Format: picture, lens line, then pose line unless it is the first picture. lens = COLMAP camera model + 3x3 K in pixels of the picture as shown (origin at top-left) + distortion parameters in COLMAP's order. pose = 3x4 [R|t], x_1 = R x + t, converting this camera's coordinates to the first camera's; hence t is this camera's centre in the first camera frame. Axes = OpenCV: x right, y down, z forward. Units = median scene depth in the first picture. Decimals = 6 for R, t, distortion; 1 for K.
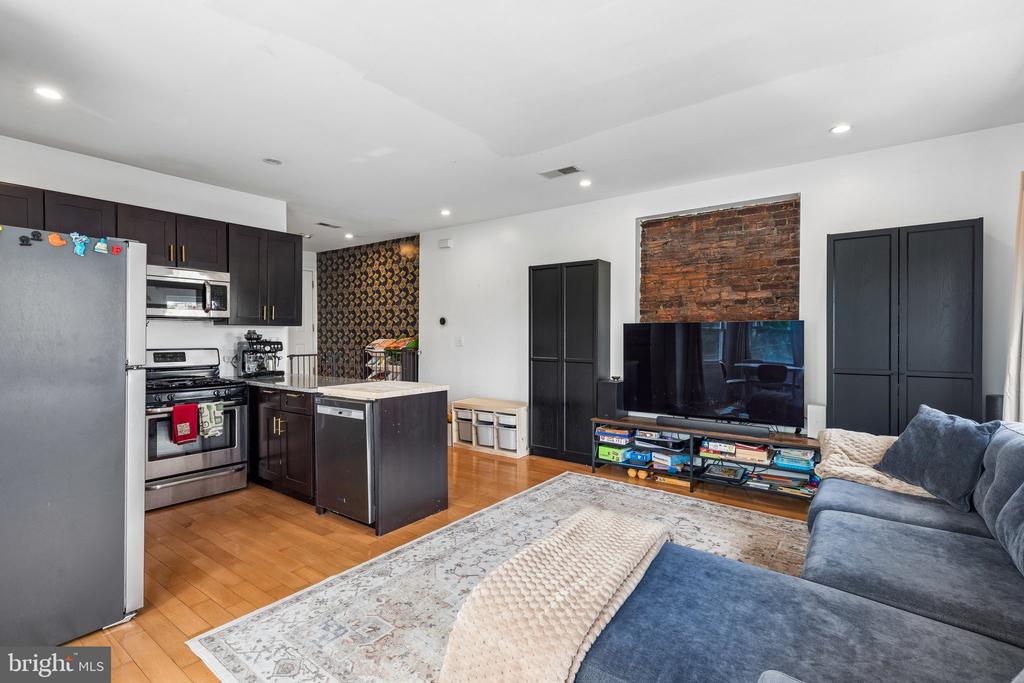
lens RADIAL K [[468.3, 0, 518.1], [0, 468.3, 340.2], [0, 0, 1]] dist [0.008449, 0.000500]
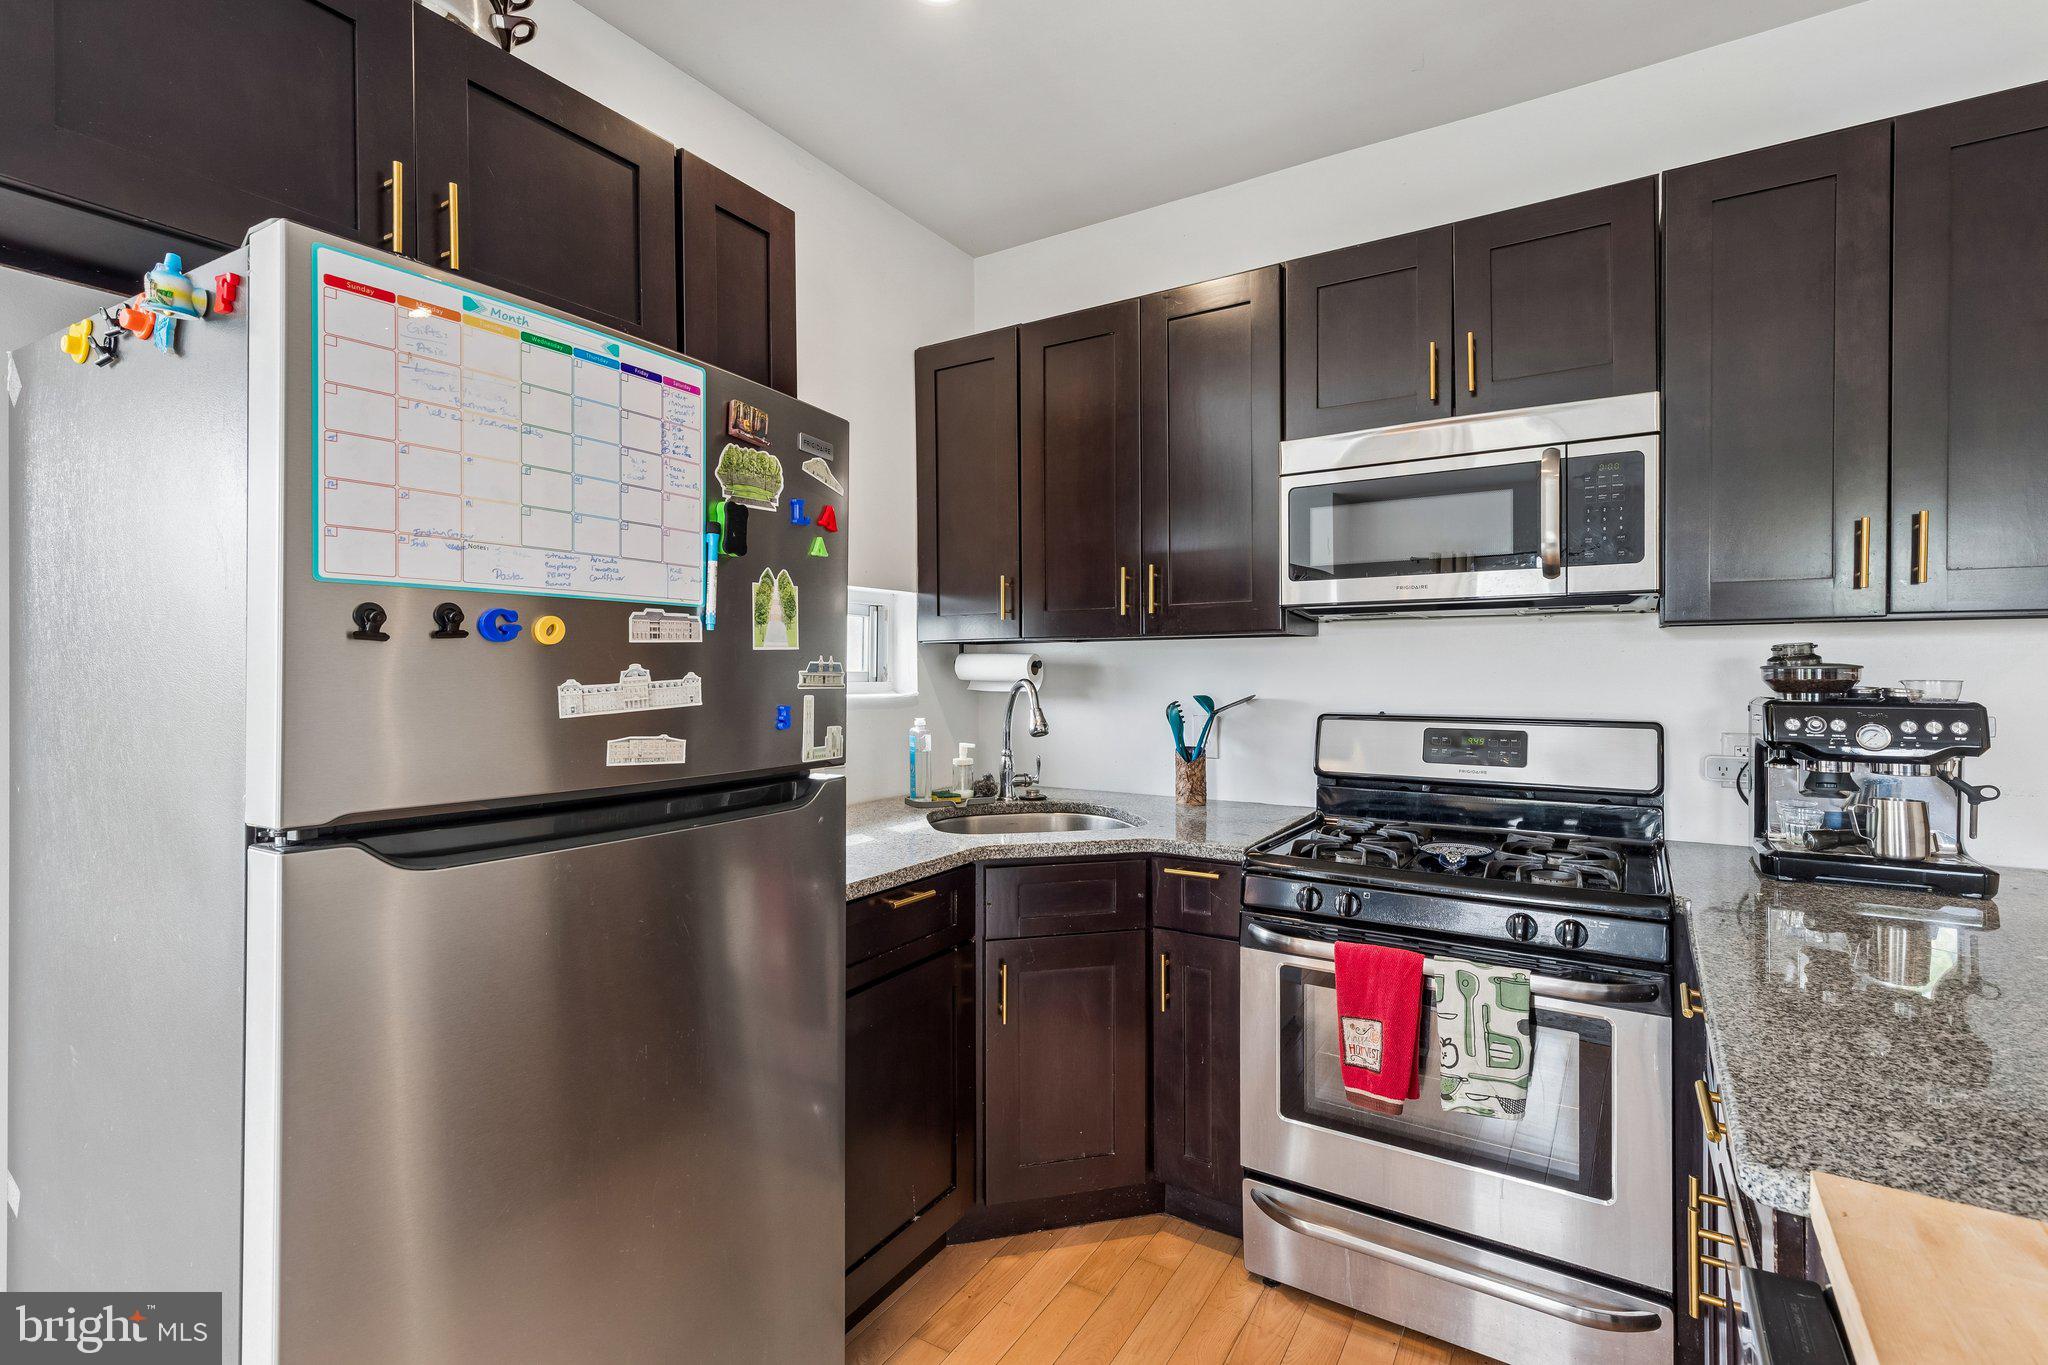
lens RADIAL K [[936.6, 0, 1039.3], [0, 936.6, 675.1], [0, 0, 1]] dist [0.008449, 0.000500]
pose [[0.084324, 0.004467, -0.996428, -0.197303], [-0.003884, 0.999984, 0.004154, -0.008757], [0.996431, 0.003520, 0.084340, 0.687901]]
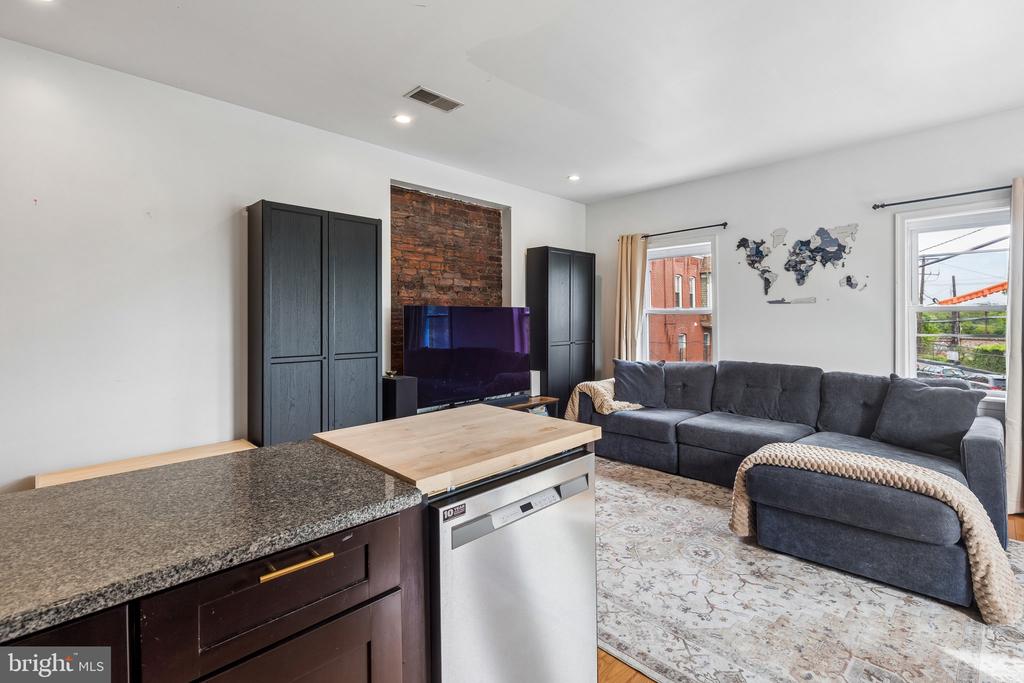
lens RADIAL K [[468.3, 0, 523.4], [0, 468.3, 319.5], [0, 0, 1]] dist [0.008449, 0.000500]
pose [[0.153102, -0.001527, 0.988209, -0.617446], [0.016828, 0.999858, -0.001062, -0.007149], [-0.988067, 0.016792, 0.153106, 0.744080]]
